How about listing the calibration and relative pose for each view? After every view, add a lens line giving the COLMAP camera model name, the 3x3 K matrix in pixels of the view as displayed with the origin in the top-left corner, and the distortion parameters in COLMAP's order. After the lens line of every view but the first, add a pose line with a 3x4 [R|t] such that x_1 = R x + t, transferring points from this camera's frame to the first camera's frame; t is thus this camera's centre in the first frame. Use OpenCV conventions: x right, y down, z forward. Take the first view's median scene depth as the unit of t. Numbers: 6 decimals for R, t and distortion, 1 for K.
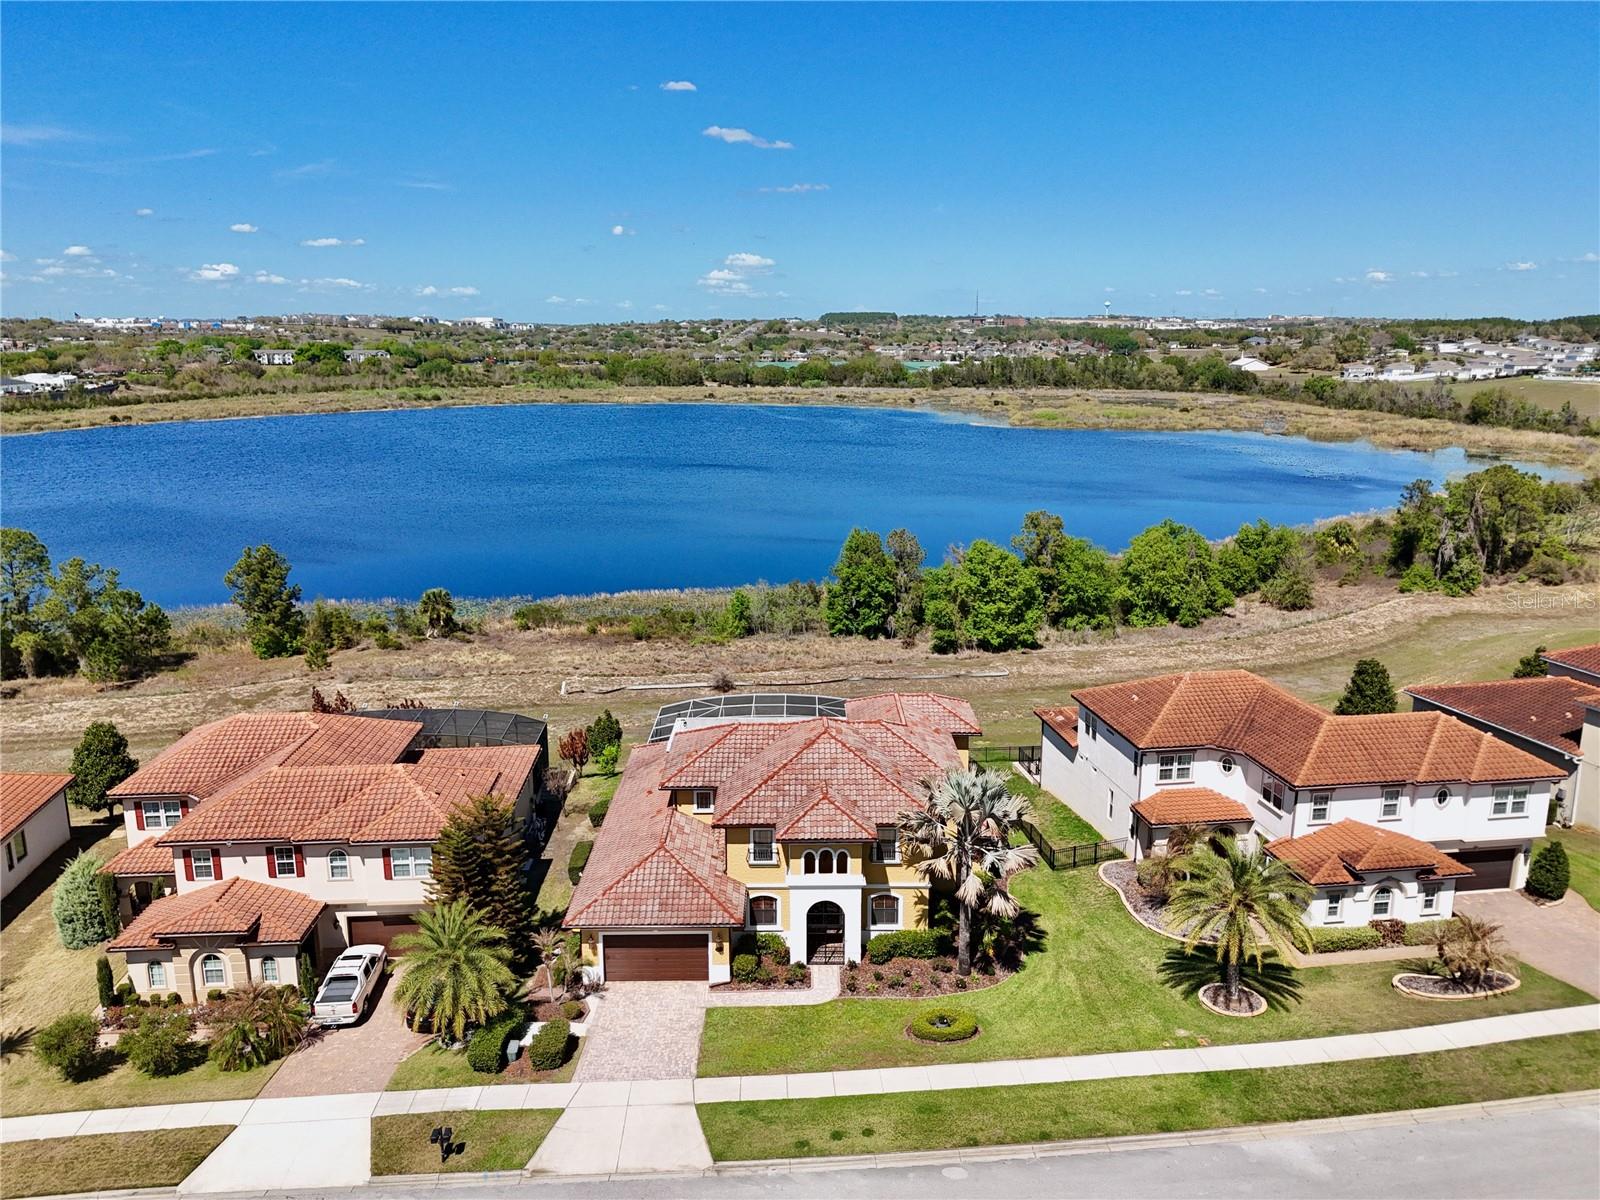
lens RADIAL K [[1177.4, 0, 800.8], [0, 1177.4, 615.0], [0, 0, 1]] dist [0.070409, -0.069328]
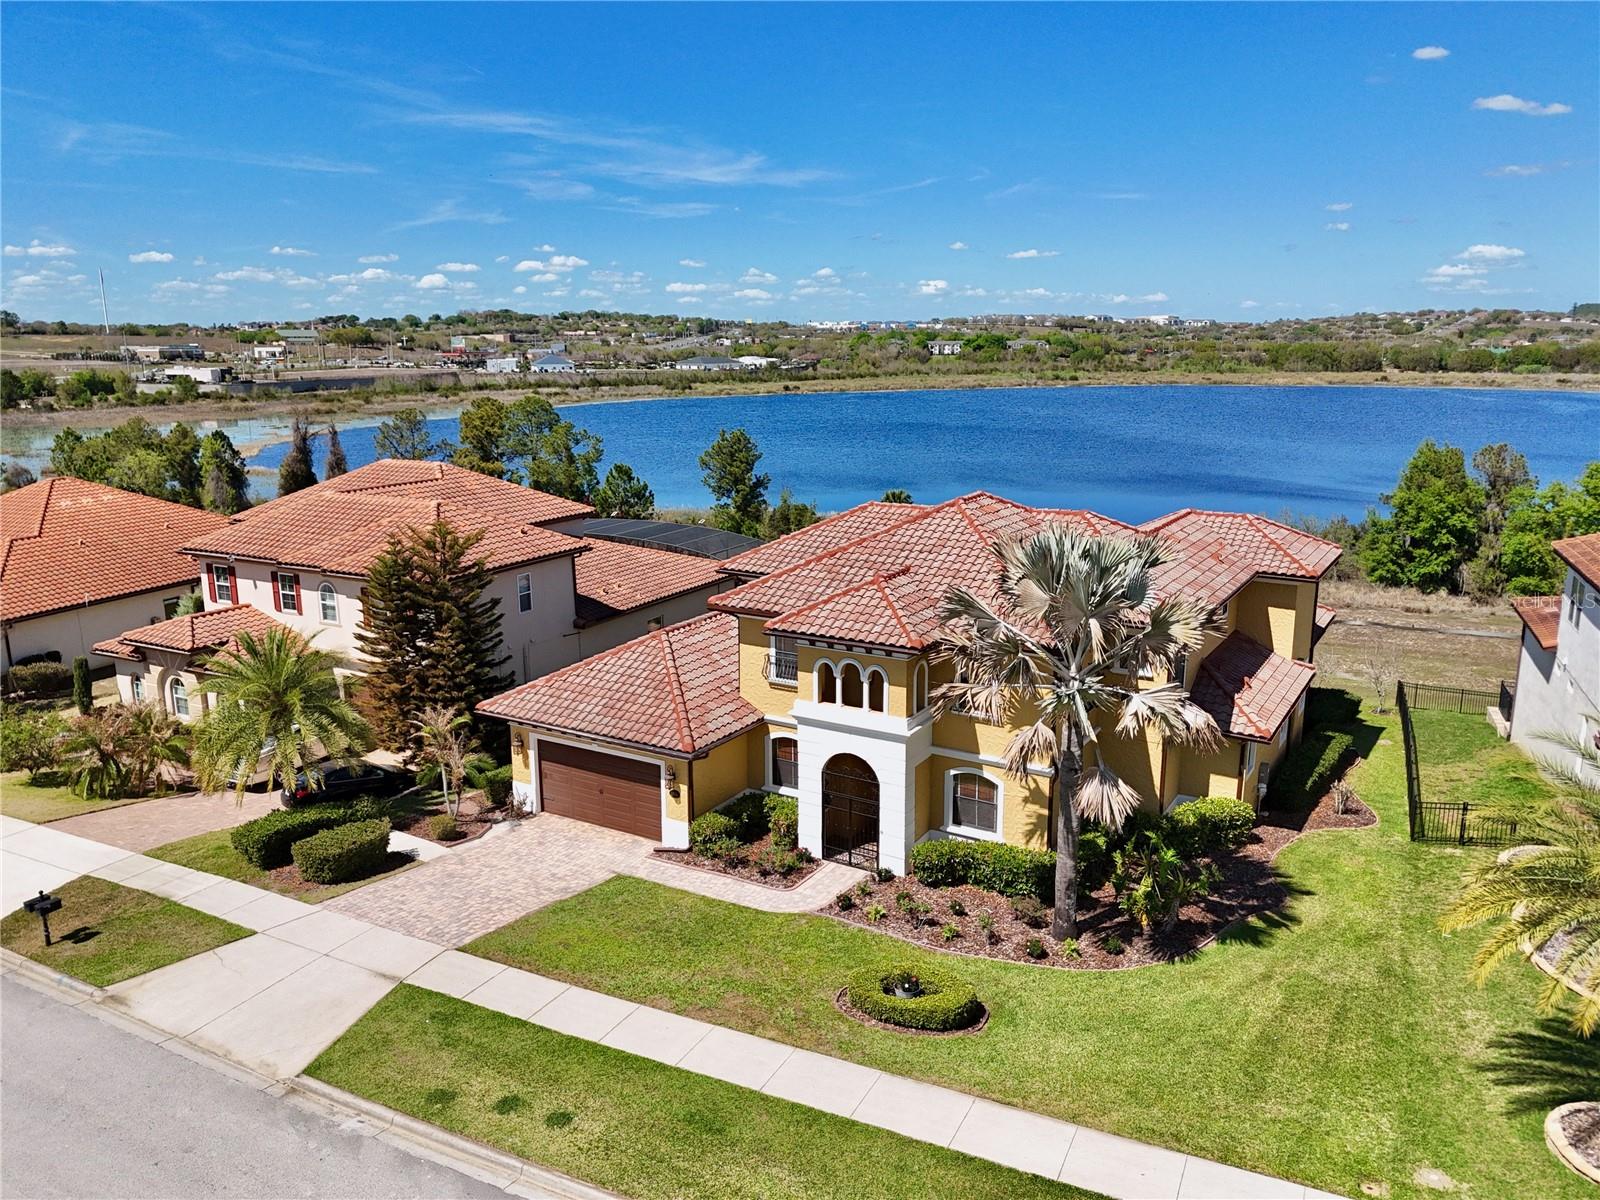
lens RADIAL K [[1177.4, 0, 801.7], [0, 1177.4, 604.4], [0, 0, 1]] dist [0.070409, -0.069328]
pose [[0.854189, 0.111971, -0.507763, 0.101133], [-0.118855, 0.992730, 0.018969, 0.057029], [0.506195, 0.044147, 0.861288, 0.172787]]
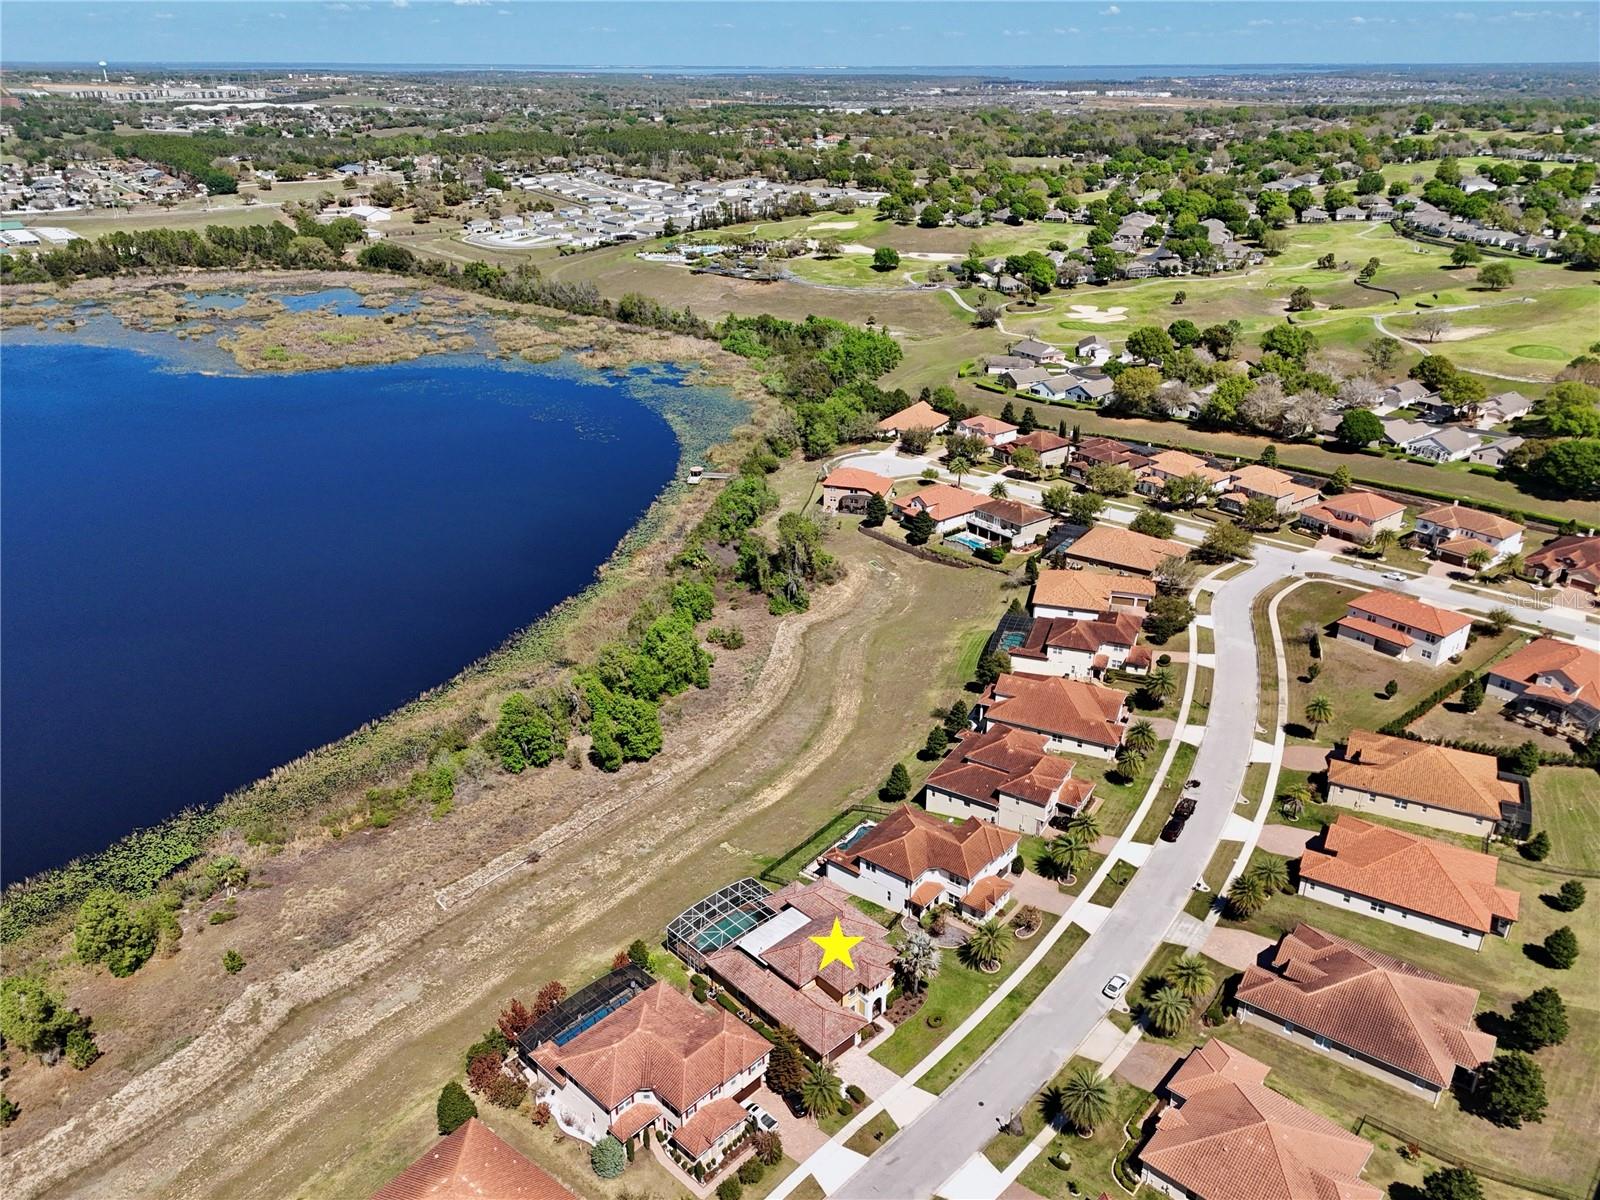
lens RADIAL K [[1177.4, 0, 801.8], [0, 1177.4, 616.0], [0, 0, 1]] dist [0.070409, -0.069328]
pose [[0.730682, -0.288022, 0.618989, -0.551772], [0.160873, 0.953760, 0.253893, -0.472212], [-0.663494, -0.085936, 0.743230, -0.303019]]
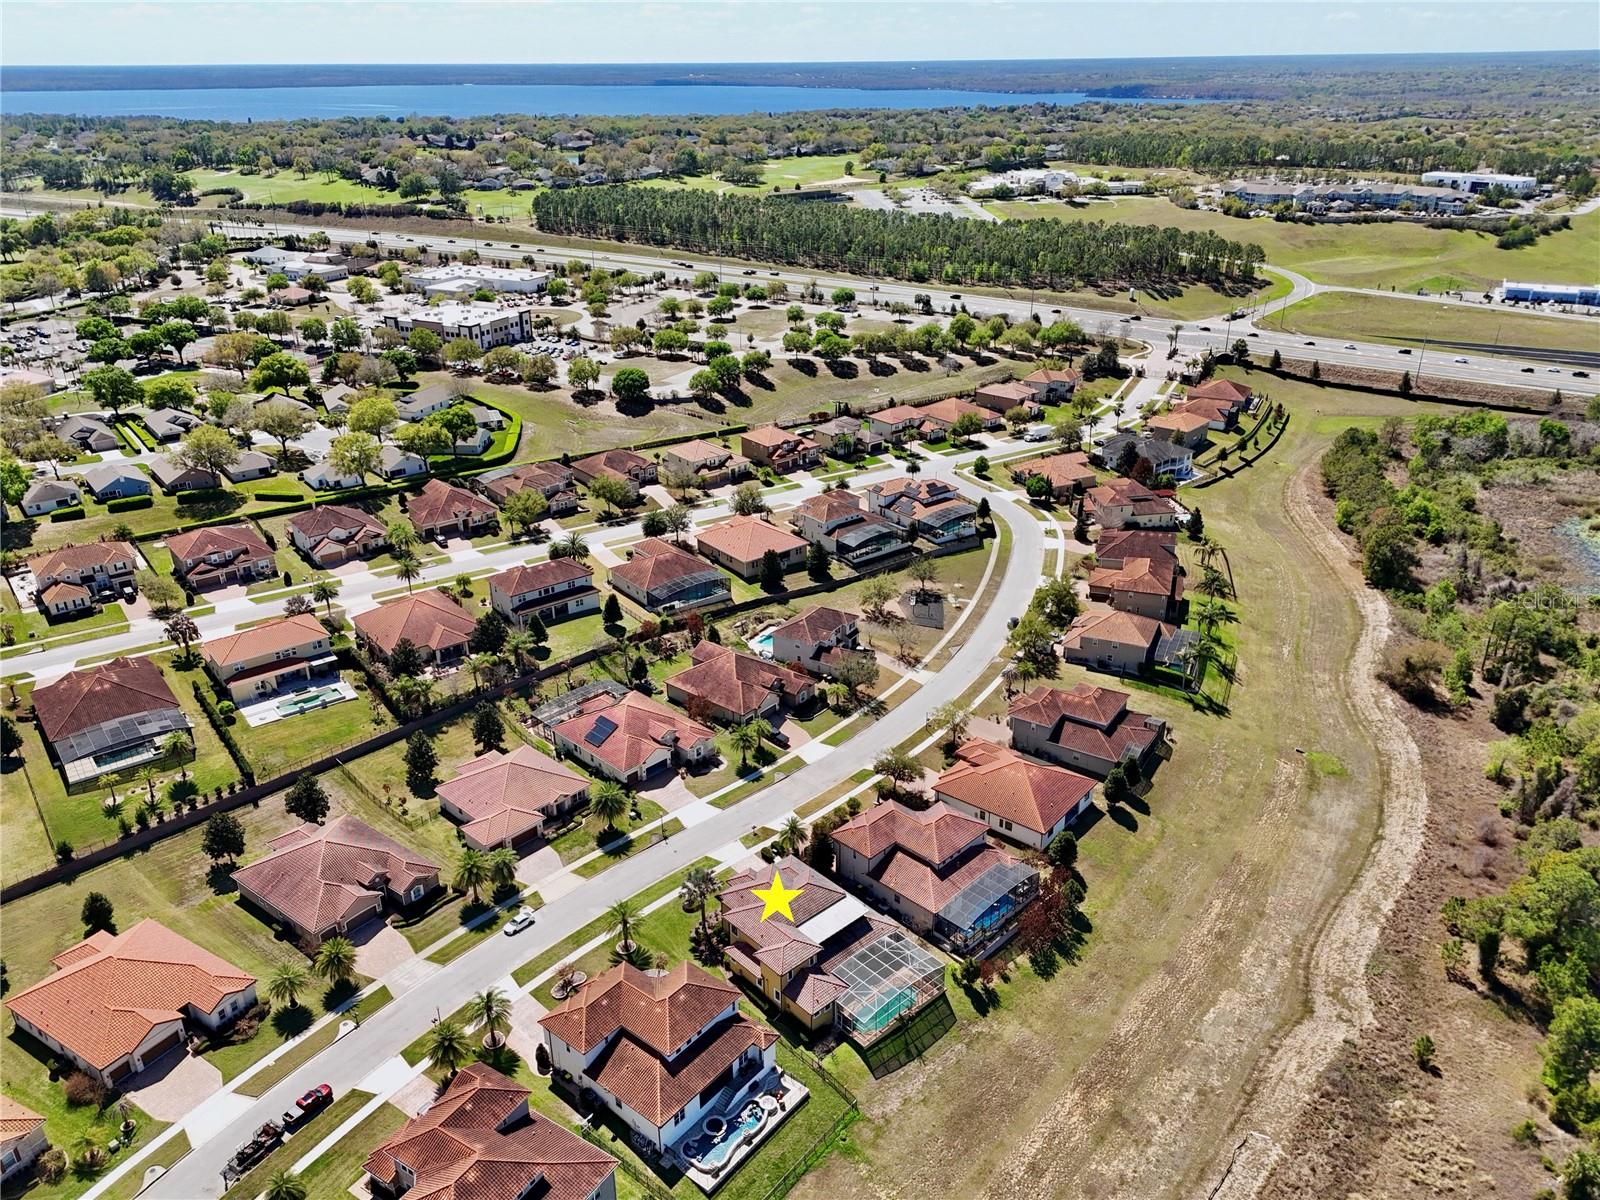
lens RADIAL K [[1177.4, 0, 805.6], [0, 1177.4, 610.6], [0, 0, 1]] dist [0.070409, -0.069328]
pose [[-0.738433, 0.289731, -0.608911, 0.564568], [-0.150032, 0.809766, 0.567247, -0.774239], [0.657425, 0.510230, -0.554489, 0.876267]]
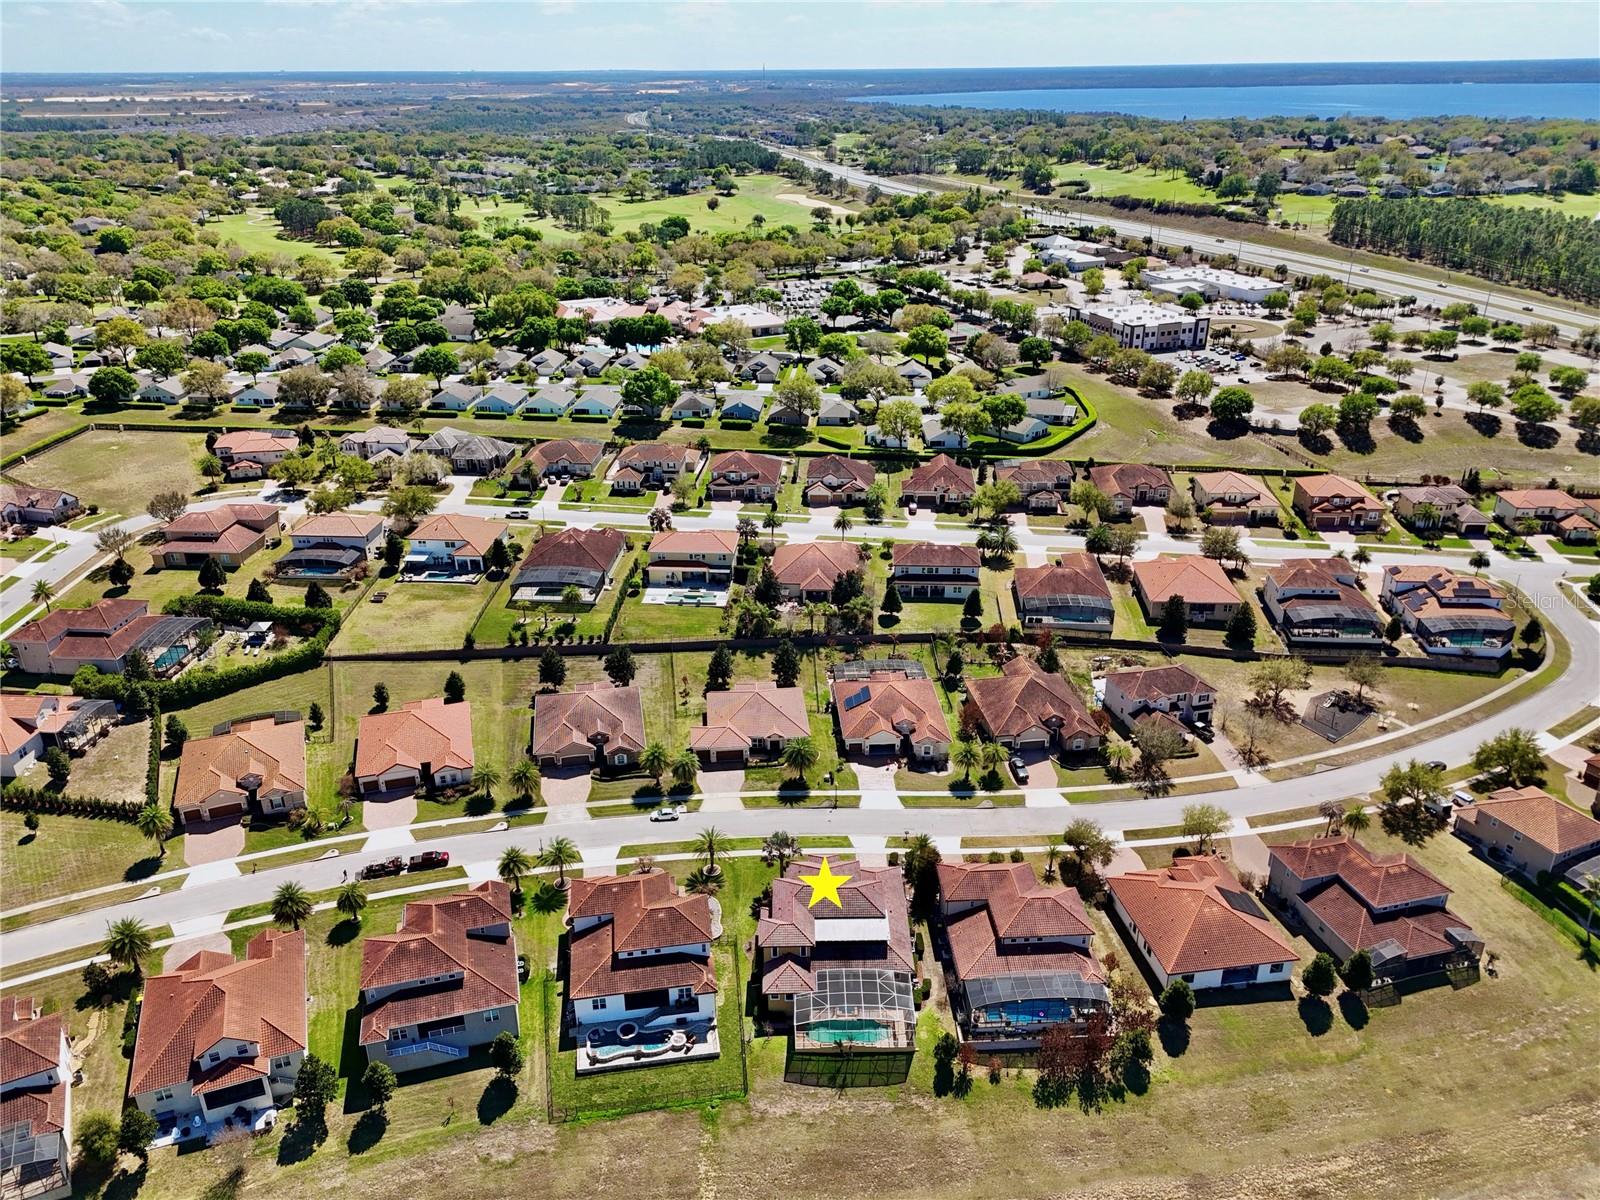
lens RADIAL K [[1177.4, 0, 803.9], [0, 1177.4, 604.7], [0, 0, 1]] dist [0.070409, -0.069328]
pose [[-0.999957, 0.008798, -0.002968, 0.027659], [0.005106, 0.788051, 0.615589, -0.832929], [0.007754, 0.615547, -0.788062, 1.099995]]
